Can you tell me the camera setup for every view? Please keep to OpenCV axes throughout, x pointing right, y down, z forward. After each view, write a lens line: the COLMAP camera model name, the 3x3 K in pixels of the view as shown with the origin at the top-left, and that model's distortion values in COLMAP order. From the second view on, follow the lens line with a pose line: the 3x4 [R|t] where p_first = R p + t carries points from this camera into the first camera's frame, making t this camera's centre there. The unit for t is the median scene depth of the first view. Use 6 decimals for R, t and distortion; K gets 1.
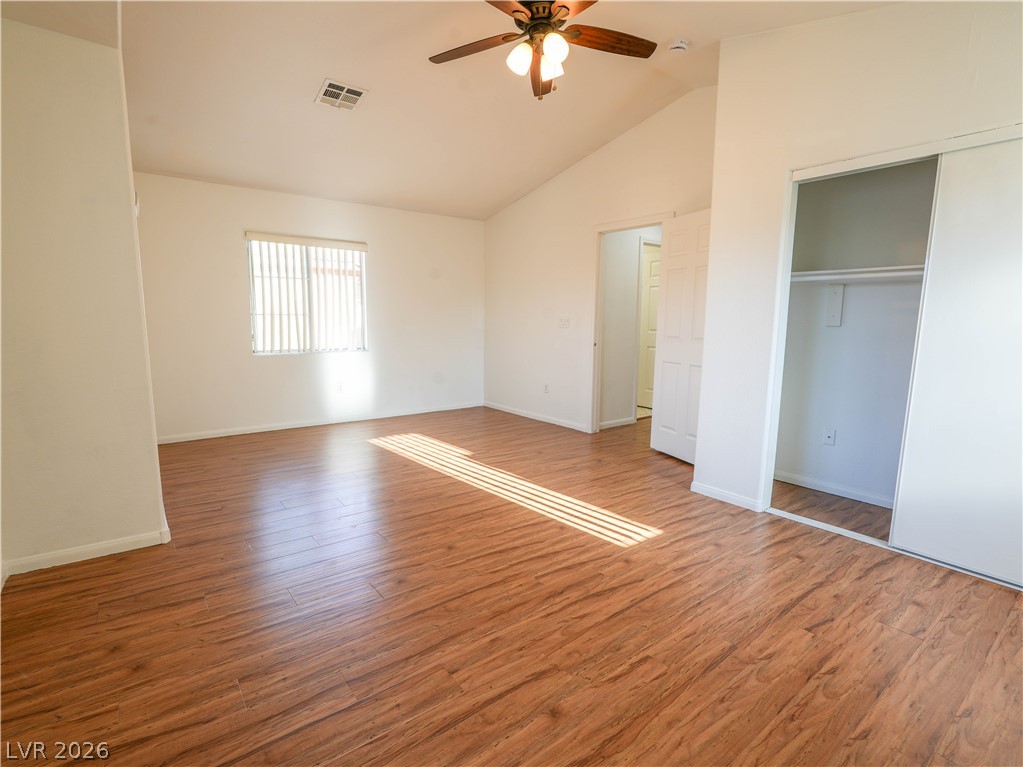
lens RADIAL K [[505.2, 0, 510.1], [0, 505.2, 385.5], [0, 0, 1]] dist [-0.012125, 0.005230]
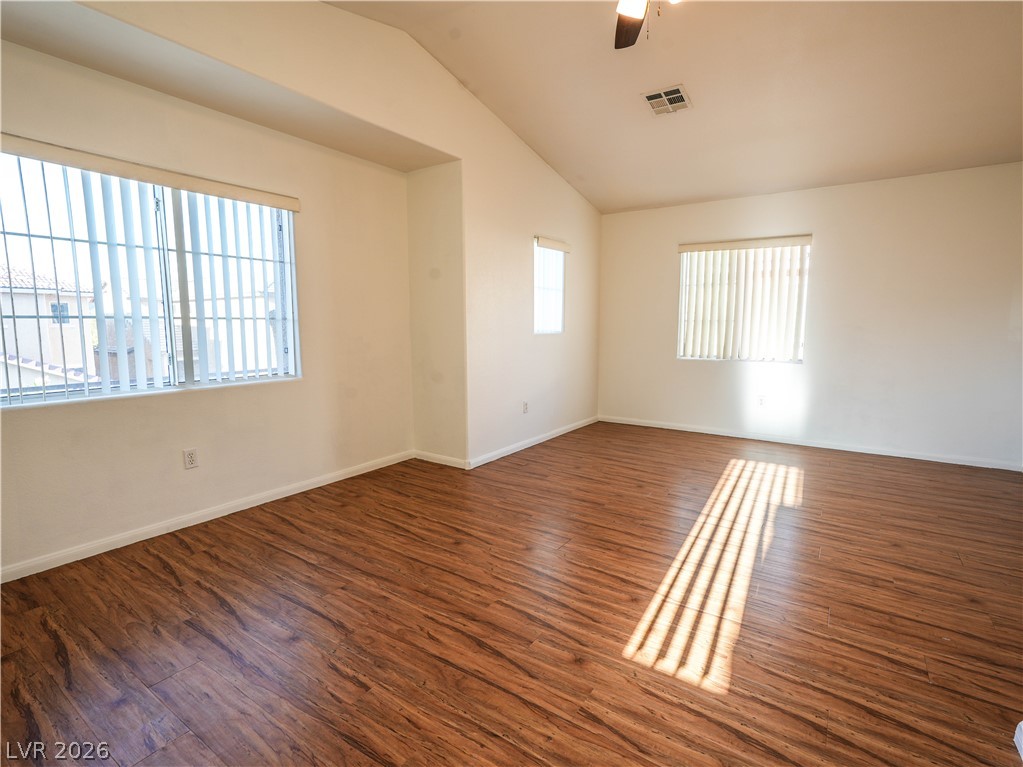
lens RADIAL K [[505.2, 0, 510.4], [0, 505.2, 382.4], [0, 0, 1]] dist [-0.012125, 0.005230]
pose [[0.306303, 0.102370, -0.946414, 0.592790], [-0.125239, 0.989893, 0.066540, -0.051880], [0.943660, 0.098146, 0.316028, 0.461845]]
